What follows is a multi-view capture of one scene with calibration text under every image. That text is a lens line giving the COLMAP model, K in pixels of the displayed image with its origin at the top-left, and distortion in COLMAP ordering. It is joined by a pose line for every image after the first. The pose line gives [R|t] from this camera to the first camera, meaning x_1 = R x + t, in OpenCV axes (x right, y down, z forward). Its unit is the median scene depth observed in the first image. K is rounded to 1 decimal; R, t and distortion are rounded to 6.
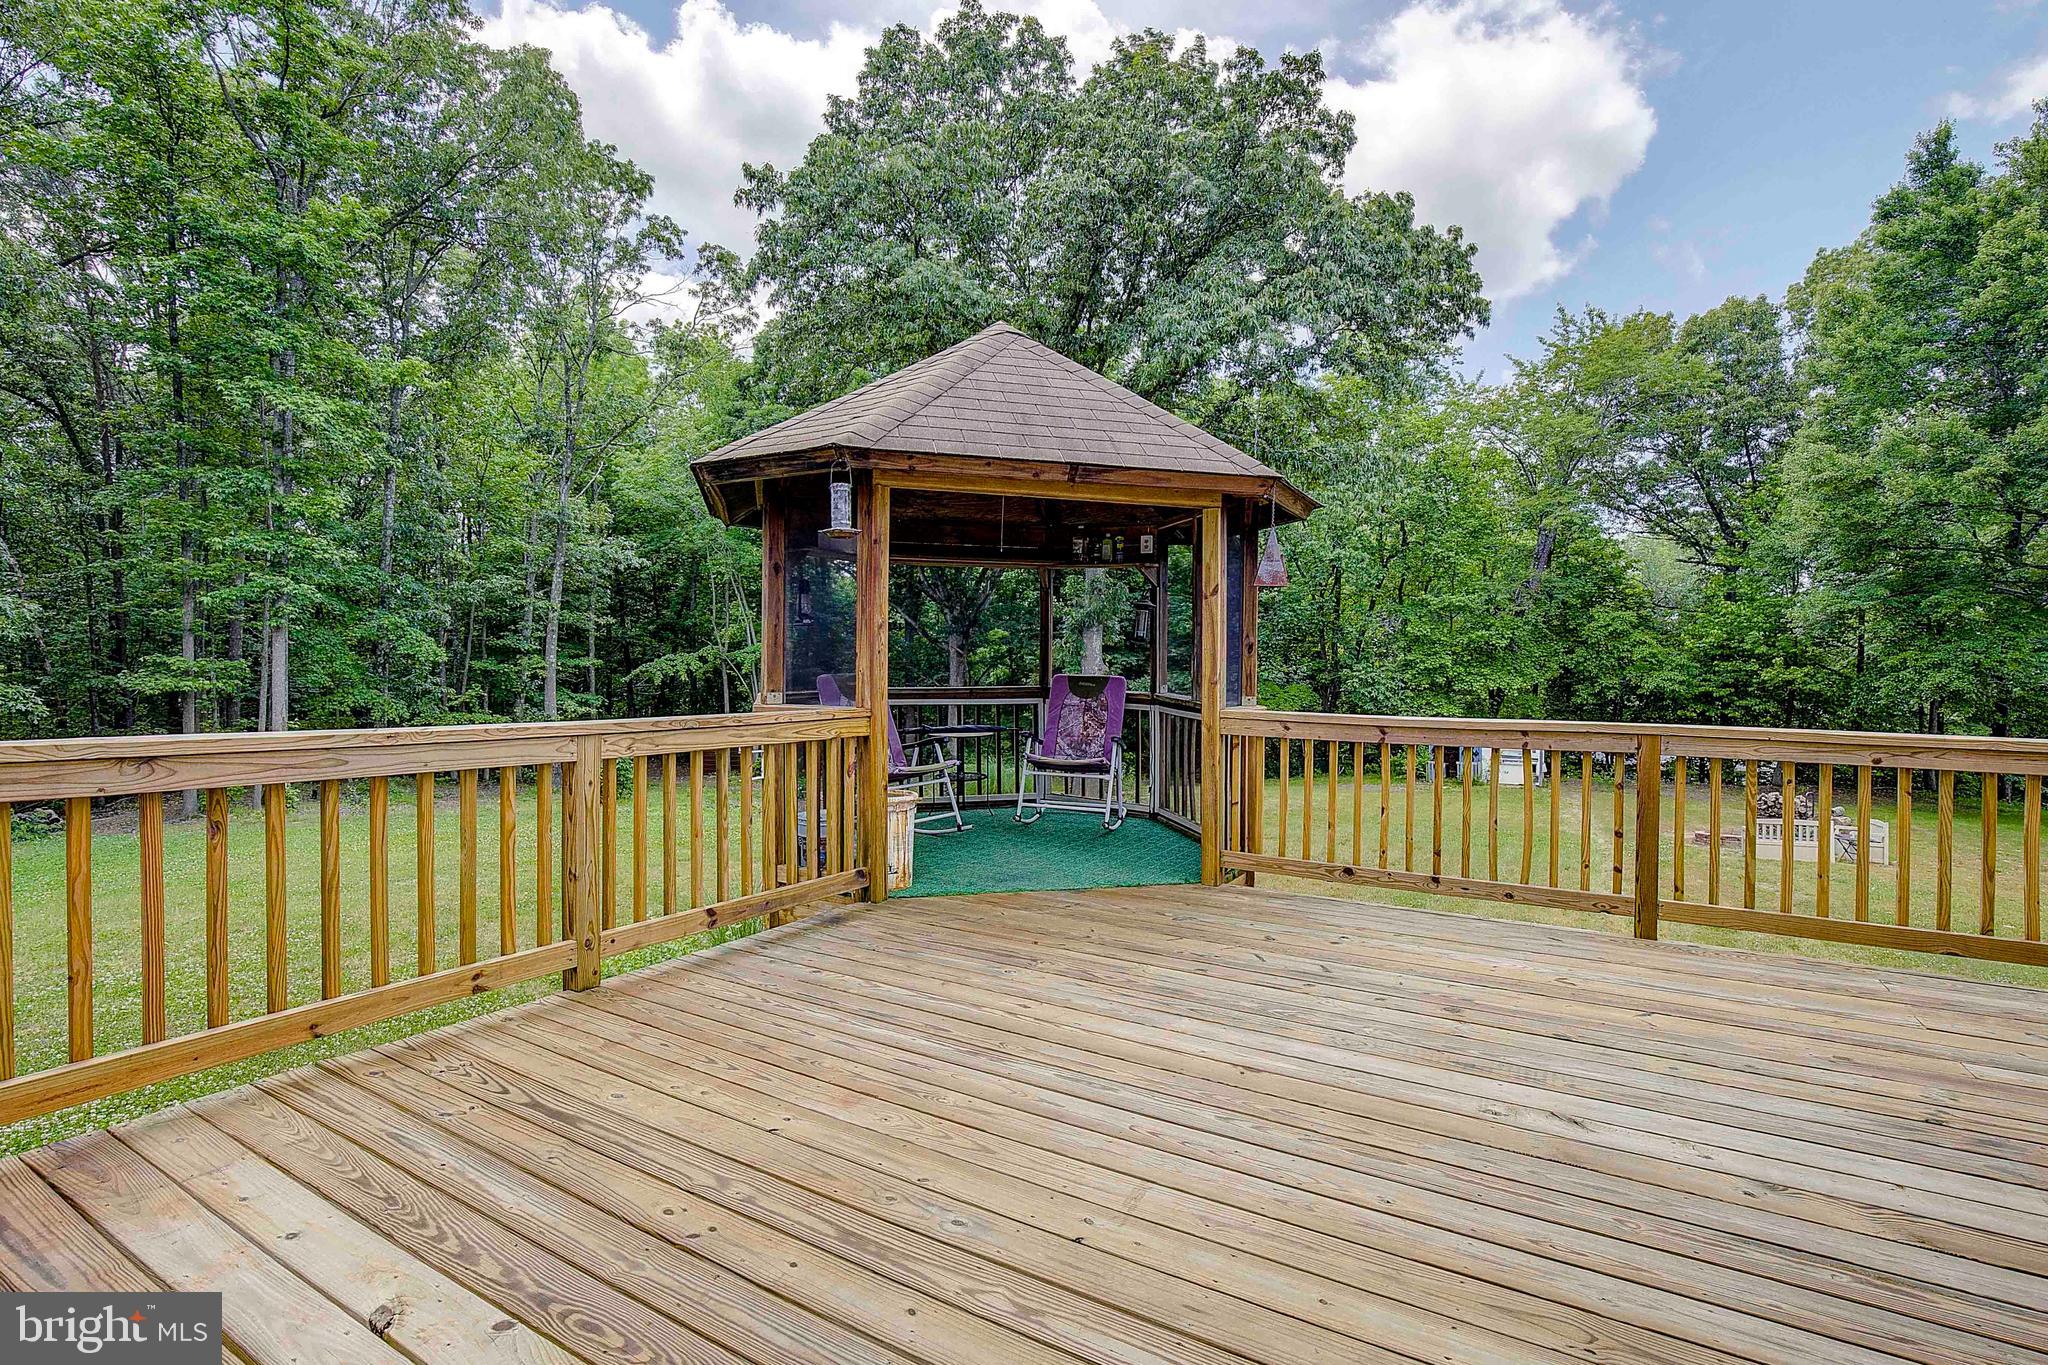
lens RADIAL K [[932.6, 0, 1065.3], [0, 932.6, 667.3], [0, 0, 1]] dist [-0.002790, 0.000217]
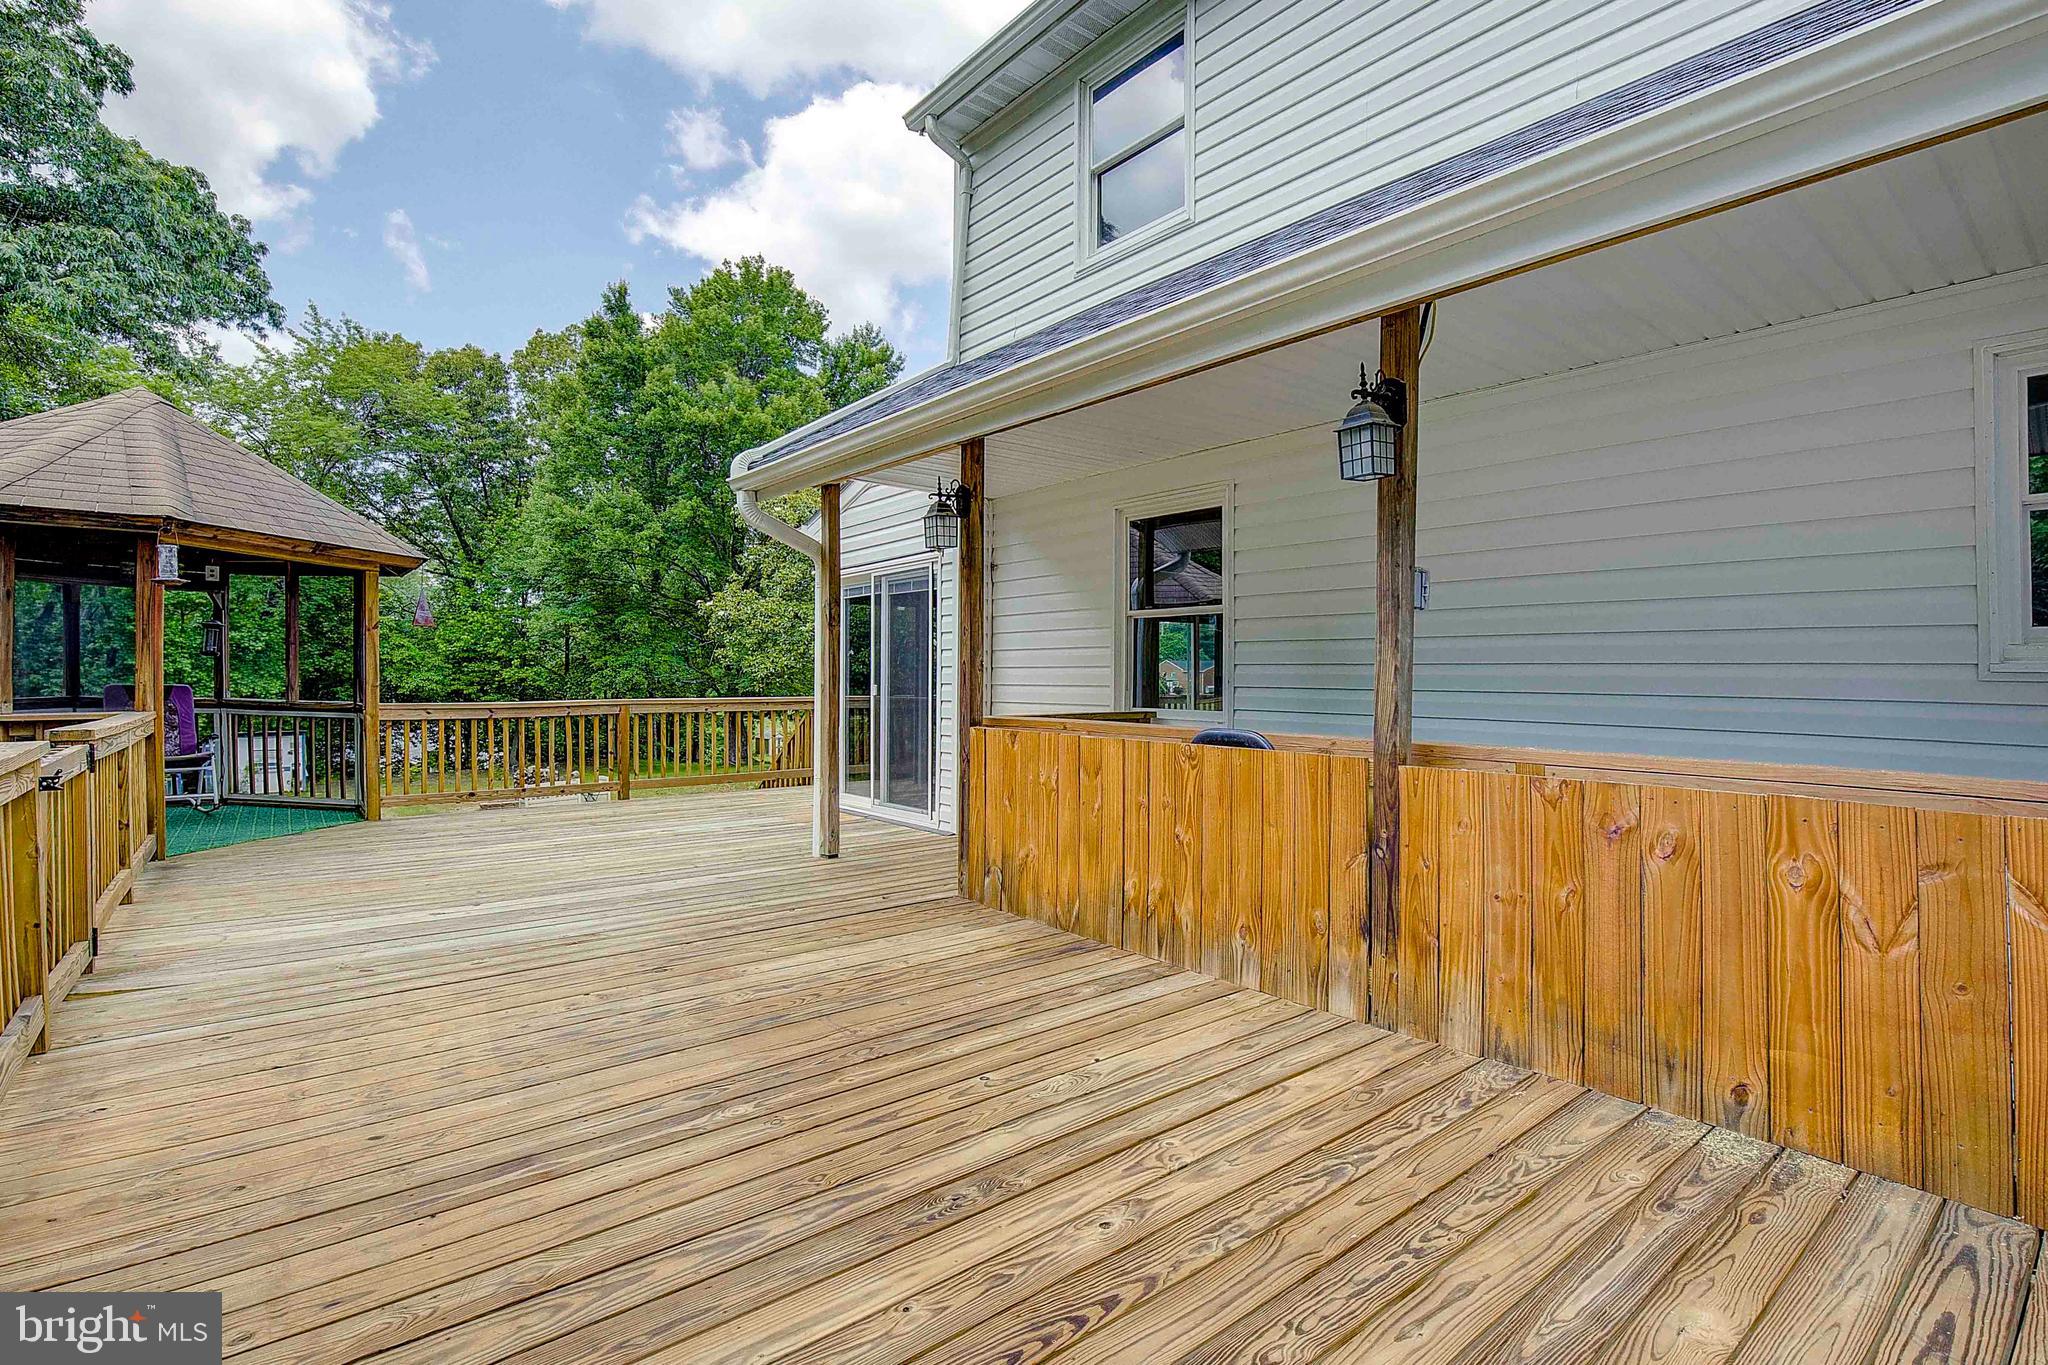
lens RADIAL K [[964.6, 0, 1031.8], [0, 964.6, 682.3], [0, 0, 1]] dist [-0.003579, -0.000063]
pose [[0.377311, -0.024485, 0.925763, -0.186228], [0.010449, 0.999699, 0.022182, -0.002443], [-0.926028, 0.001304, 0.377454, -0.123753]]
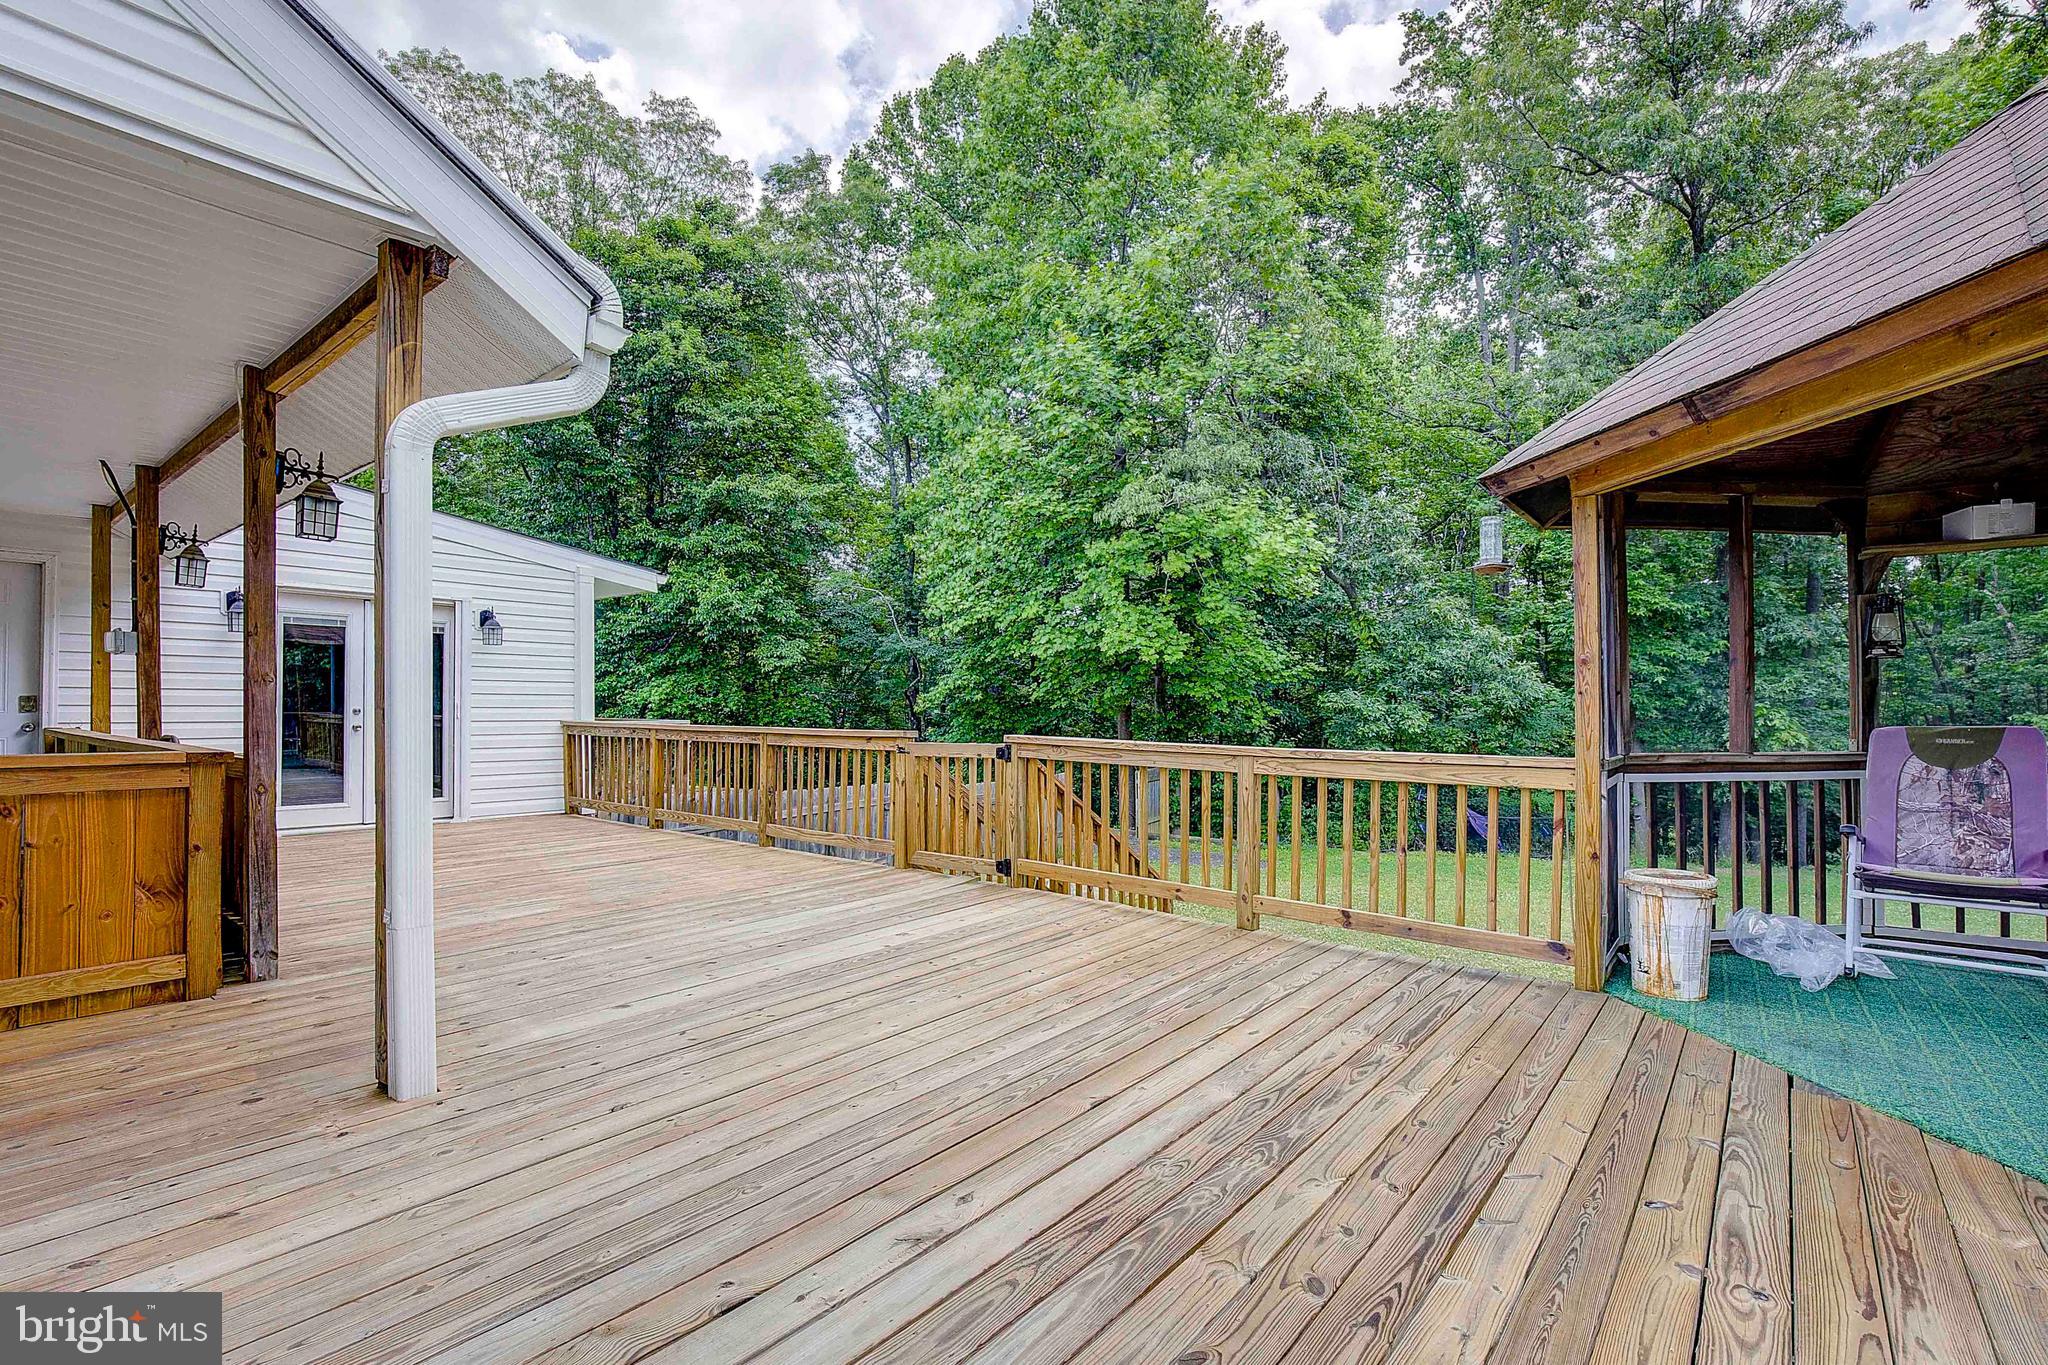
lens RADIAL K [[949.6, 0, 1039.3], [0, 949.6, 687.1], [0, 0, 1]] dist [-0.001994, -0.000083]
pose [[-0.168200, -0.040406, -0.984925, 0.165692], [-0.009581, 0.999179, -0.039354, 0.004276], [0.985706, 0.002817, -0.168449, 0.150136]]
